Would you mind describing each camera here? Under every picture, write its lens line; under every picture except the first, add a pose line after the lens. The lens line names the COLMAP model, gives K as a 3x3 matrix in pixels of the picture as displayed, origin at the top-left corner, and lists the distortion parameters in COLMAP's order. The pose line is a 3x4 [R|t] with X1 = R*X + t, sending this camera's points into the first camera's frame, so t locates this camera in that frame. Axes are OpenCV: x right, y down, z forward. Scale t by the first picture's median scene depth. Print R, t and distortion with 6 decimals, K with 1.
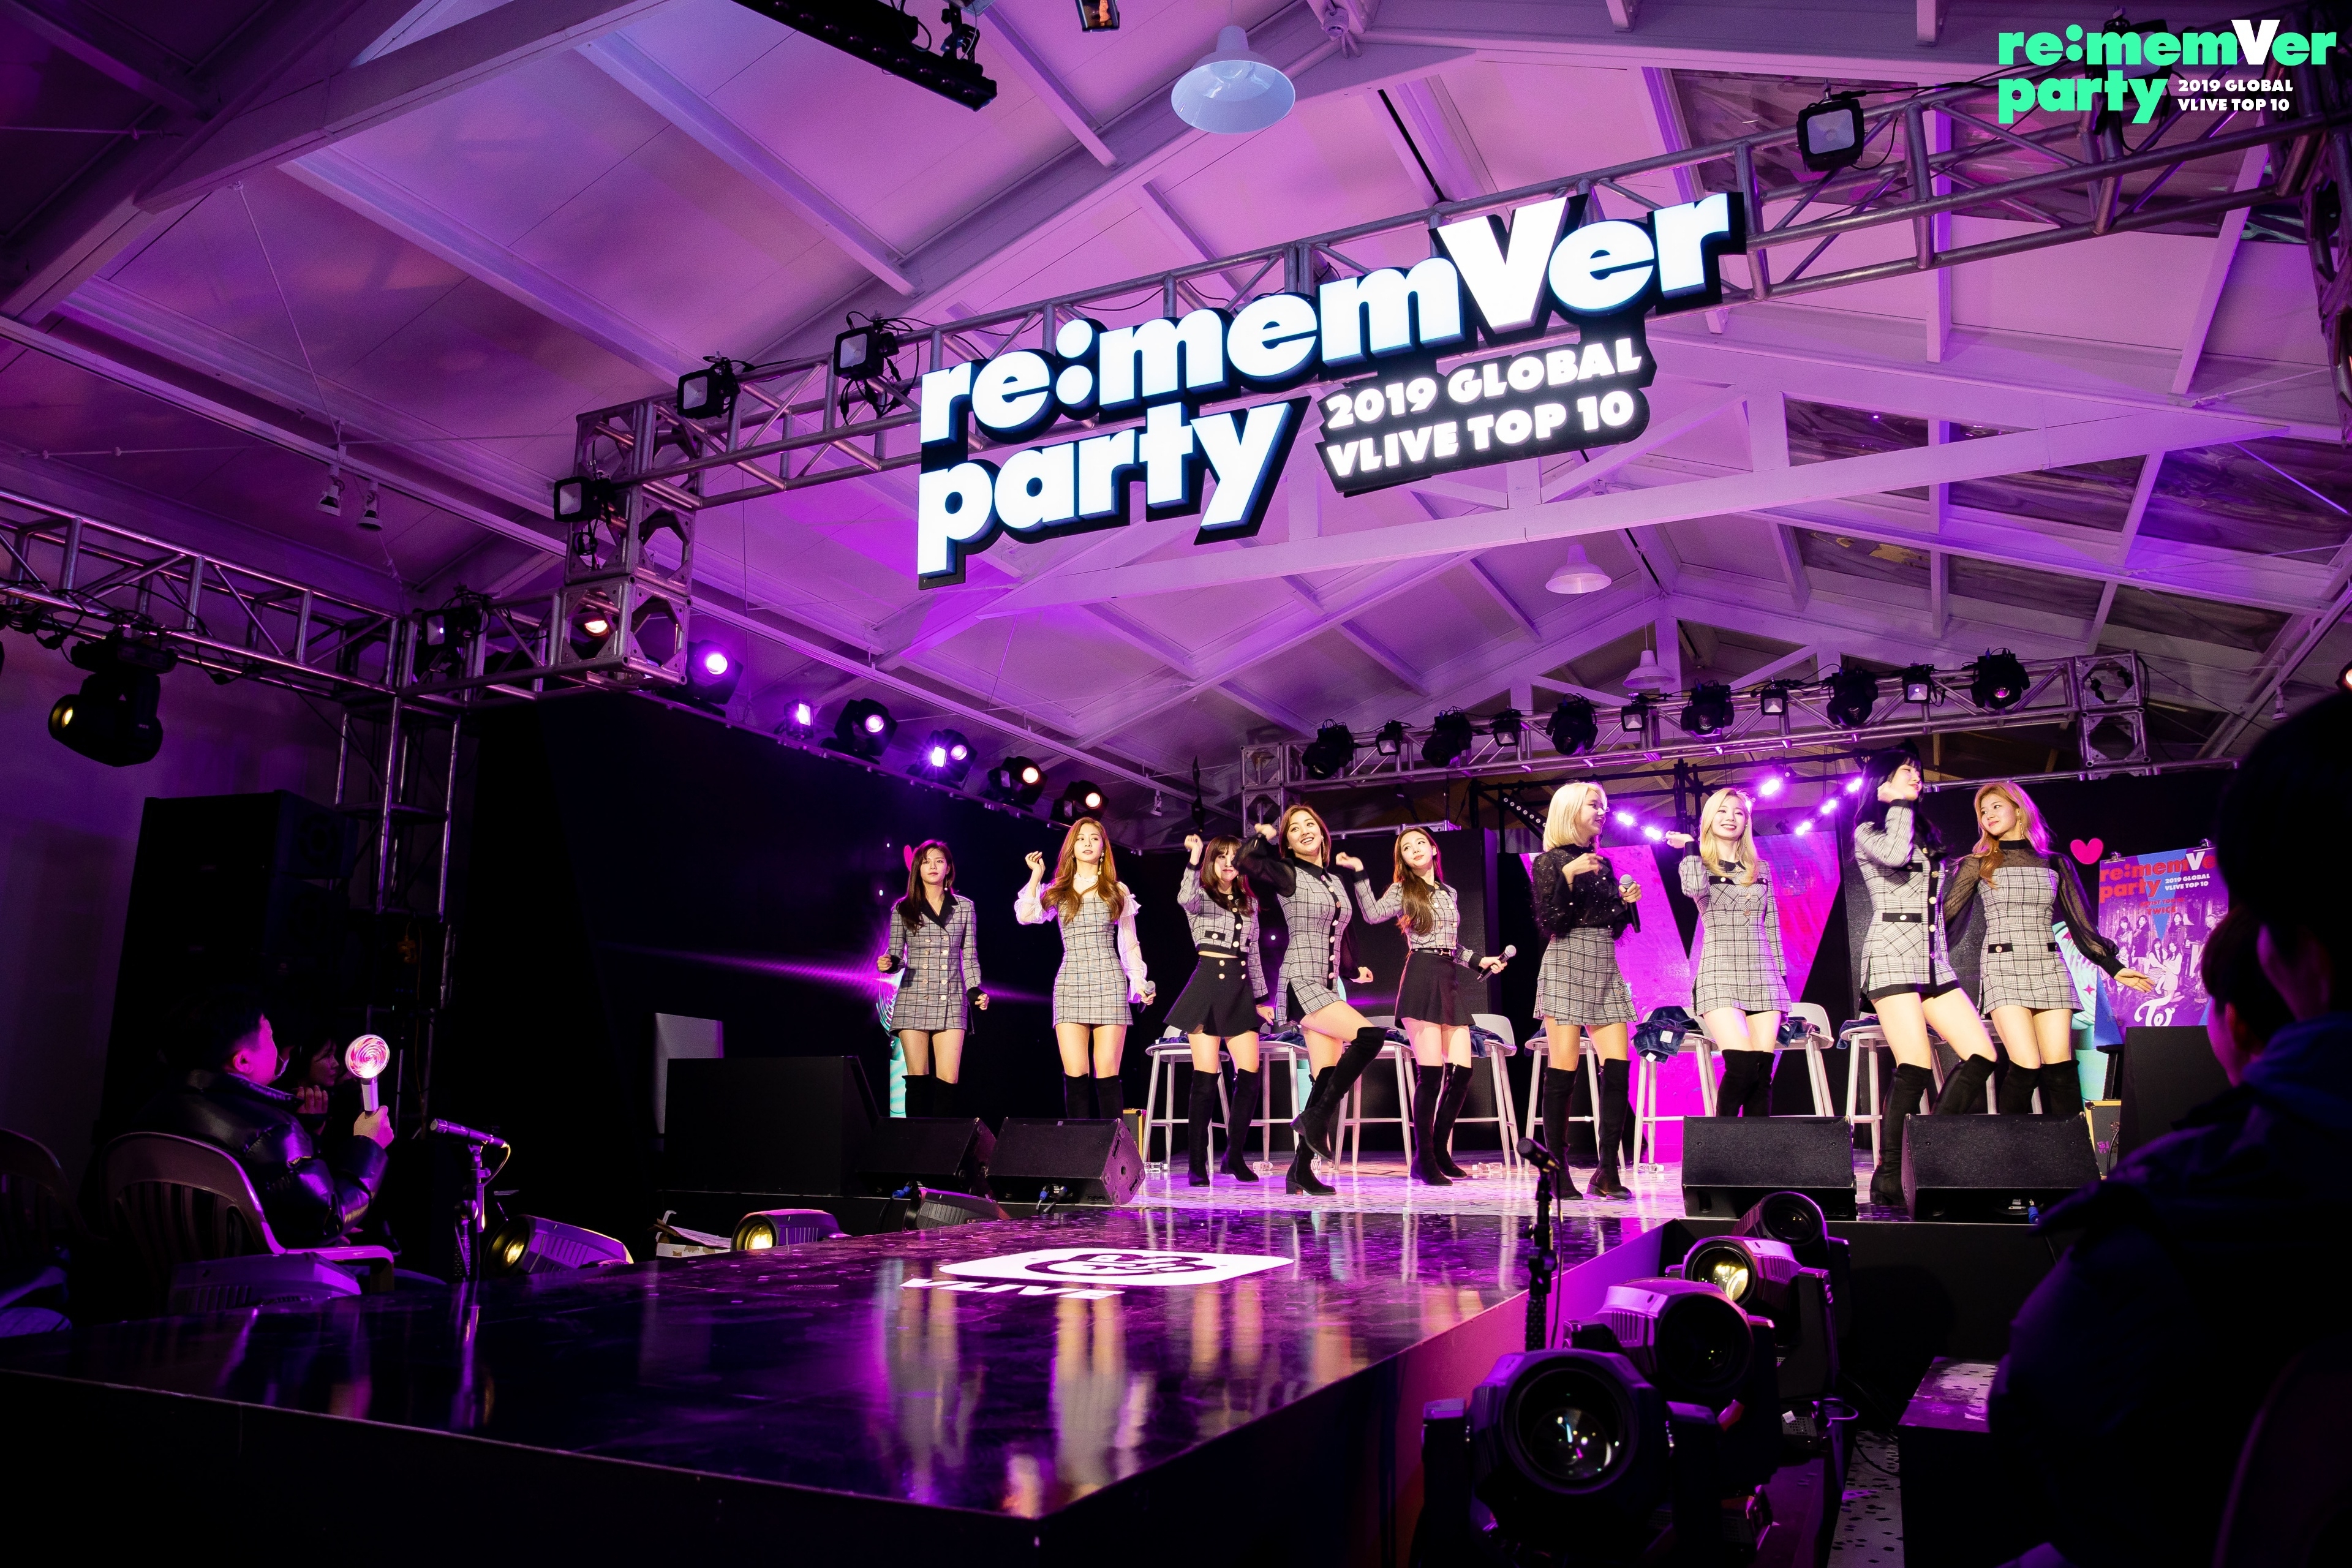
lens RADIAL K [[1704.8, 0, 1137.1], [0, 1704.8, 776.1], [0, 0, 1]] dist [-0.089447, 0.034357]
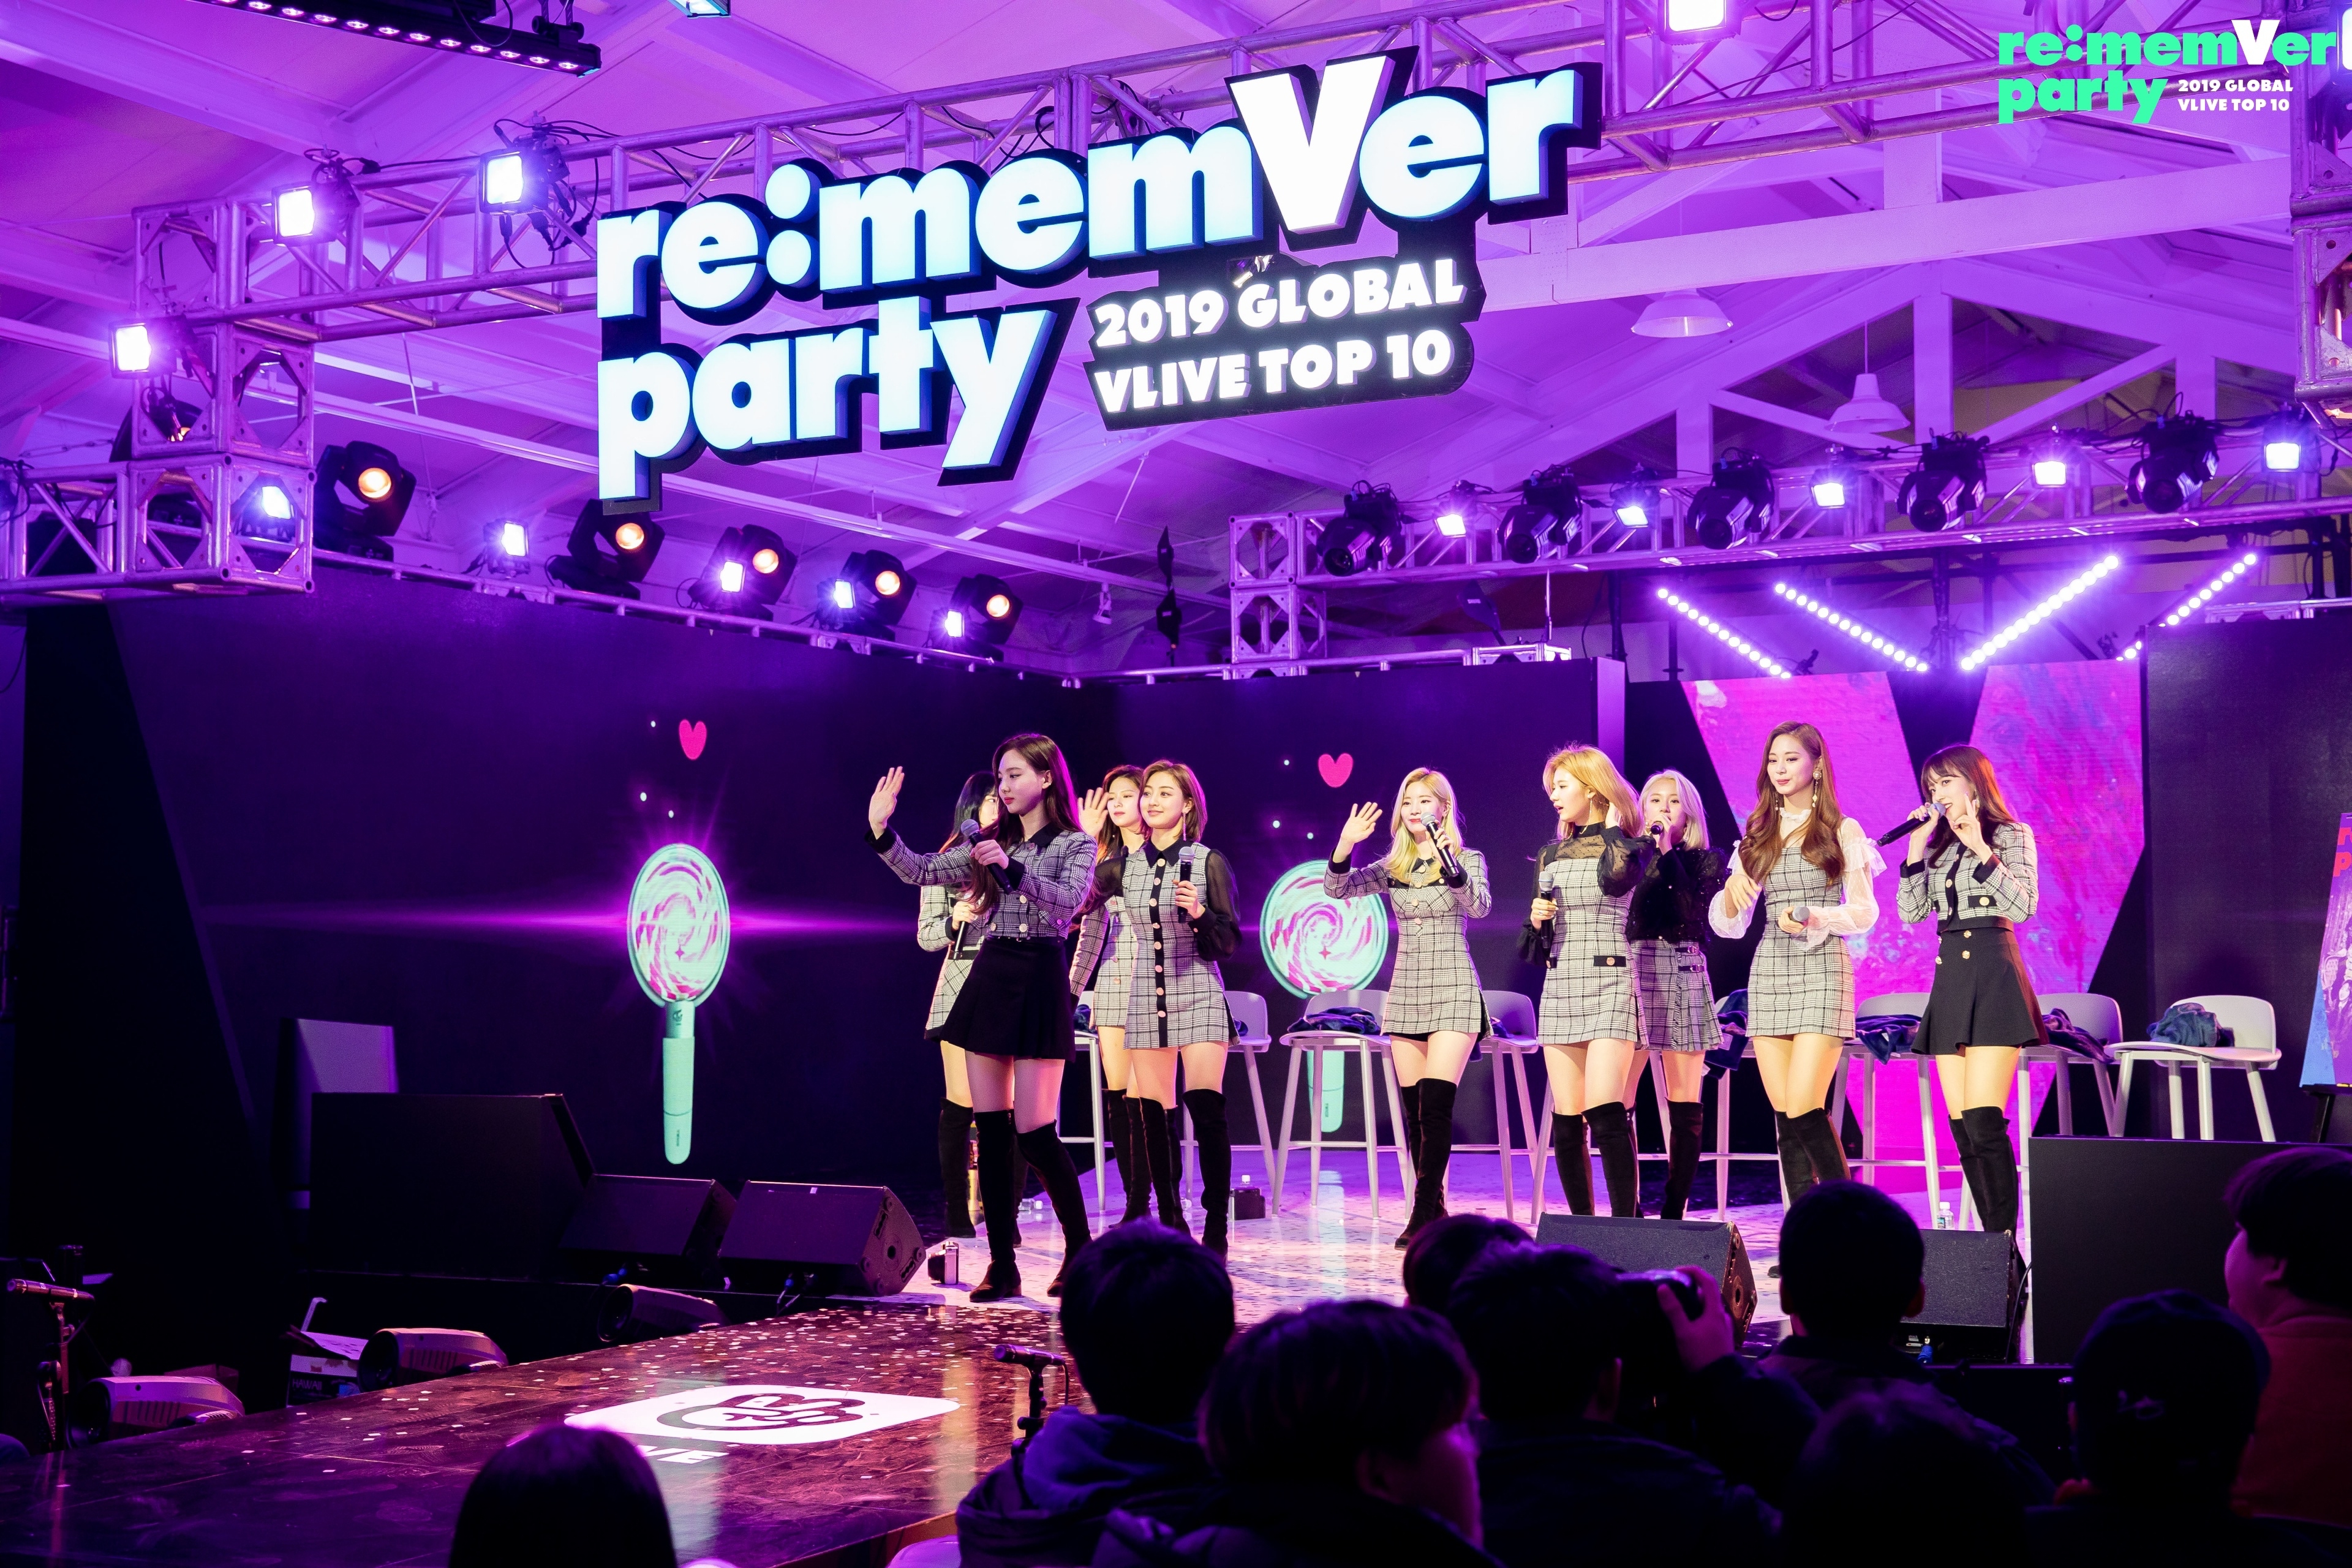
lens RADIAL K [[3286.6, 0, 1125.5], [0, 3286.6, 817.4], [0, 0, 1]] dist [0.127249, 0.000000]
pose [[0.998571, -0.004914, -0.053217, 0.195883], [0.012944, 0.988355, 0.151612, -0.210382], [0.051853, -0.152084, 0.987006, -0.501595]]
